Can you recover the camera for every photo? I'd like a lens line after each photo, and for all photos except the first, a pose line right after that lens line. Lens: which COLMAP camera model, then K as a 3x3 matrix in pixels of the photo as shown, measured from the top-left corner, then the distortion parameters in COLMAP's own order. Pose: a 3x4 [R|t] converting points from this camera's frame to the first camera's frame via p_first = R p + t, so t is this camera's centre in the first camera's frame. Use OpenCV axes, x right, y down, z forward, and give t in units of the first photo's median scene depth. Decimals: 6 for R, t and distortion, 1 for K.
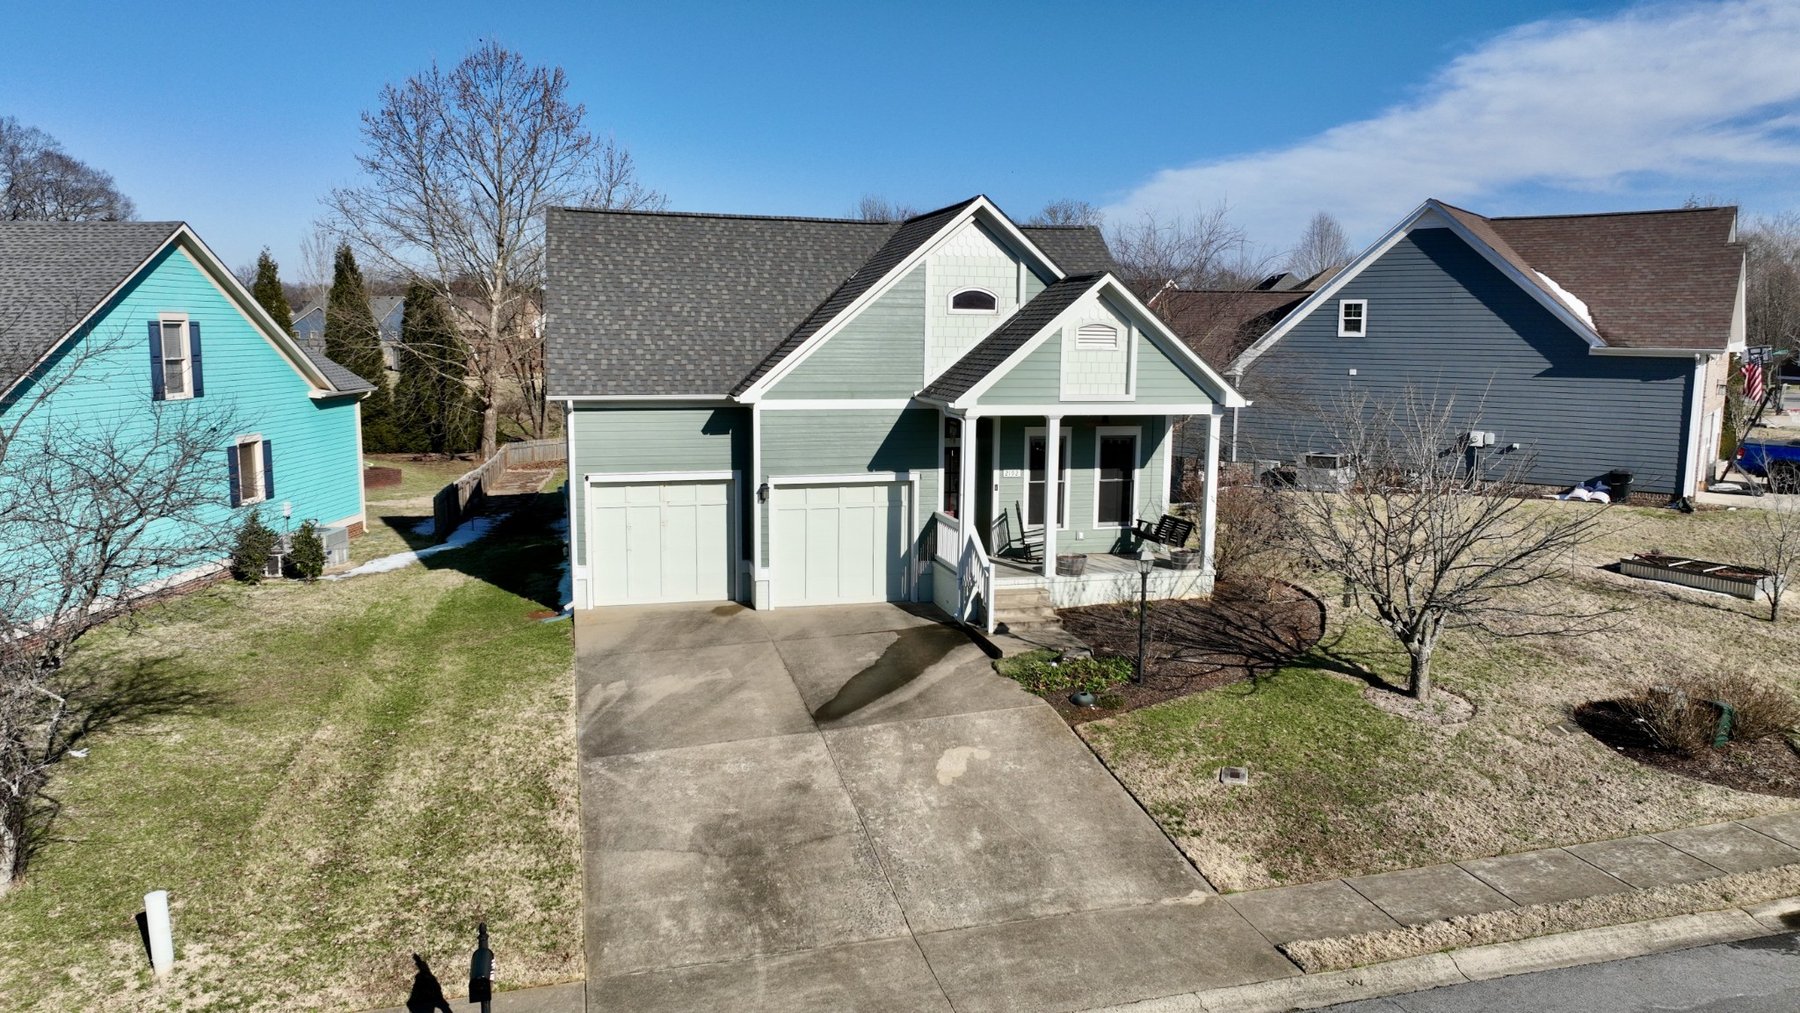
lens RADIAL K [[1250.9, 0, 900.0], [0, 1250.9, 506.5], [0, 0, 1]] dist [0.010801, 0.002952]
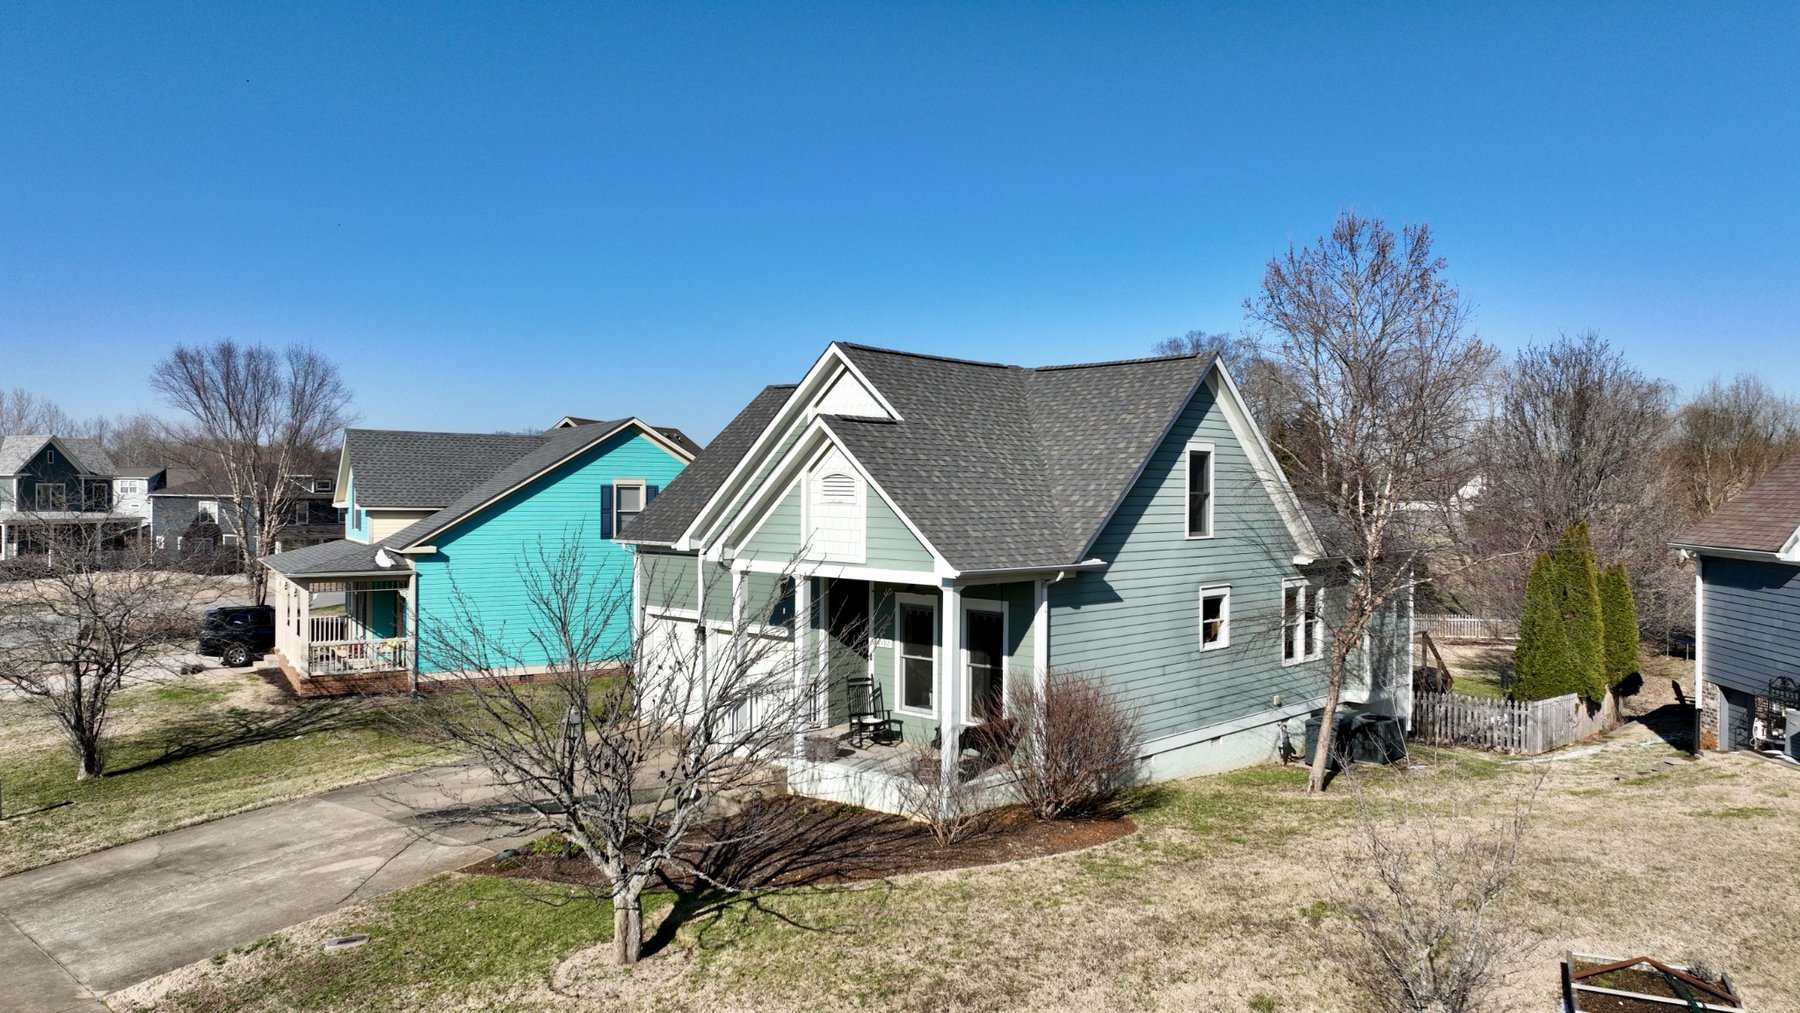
lens RADIAL K [[1257.3, 0, 900.0], [0, 1257.3, 506.5], [0, 0, 1]] dist [-0.008582, 0.033573]
pose [[0.531452, 0.002904, -0.847083, 0.887761], [-0.120404, 0.990100, -0.072145, -0.062507], [0.838488, 0.140334, 0.526540, 0.554479]]
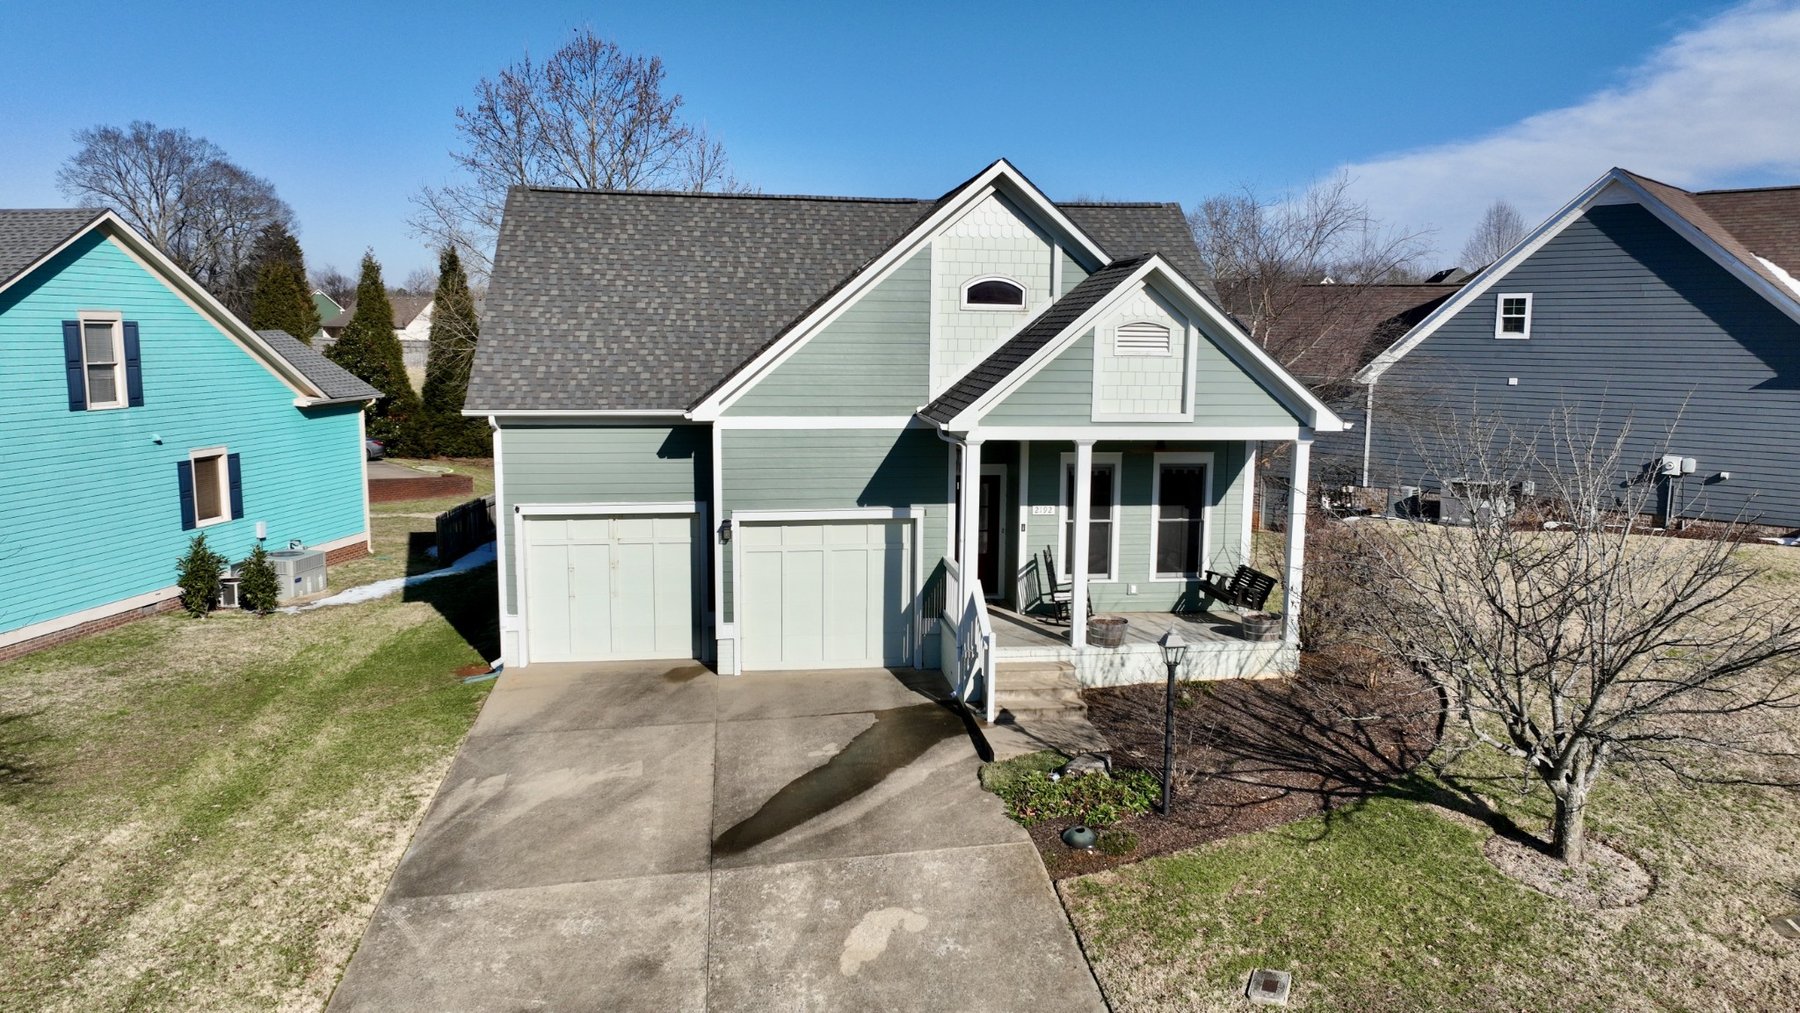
lens RADIAL K [[1257.3, 0, 900.0], [0, 1257.3, 506.5], [0, 0, 1]] dist [-0.008582, 0.033573]
pose [[0.992302, 0.016540, -0.122734, 0.101721], [-0.016729, 0.999860, -0.000514, -0.028352], [0.122708, 0.002563, 0.992439, 0.205934]]
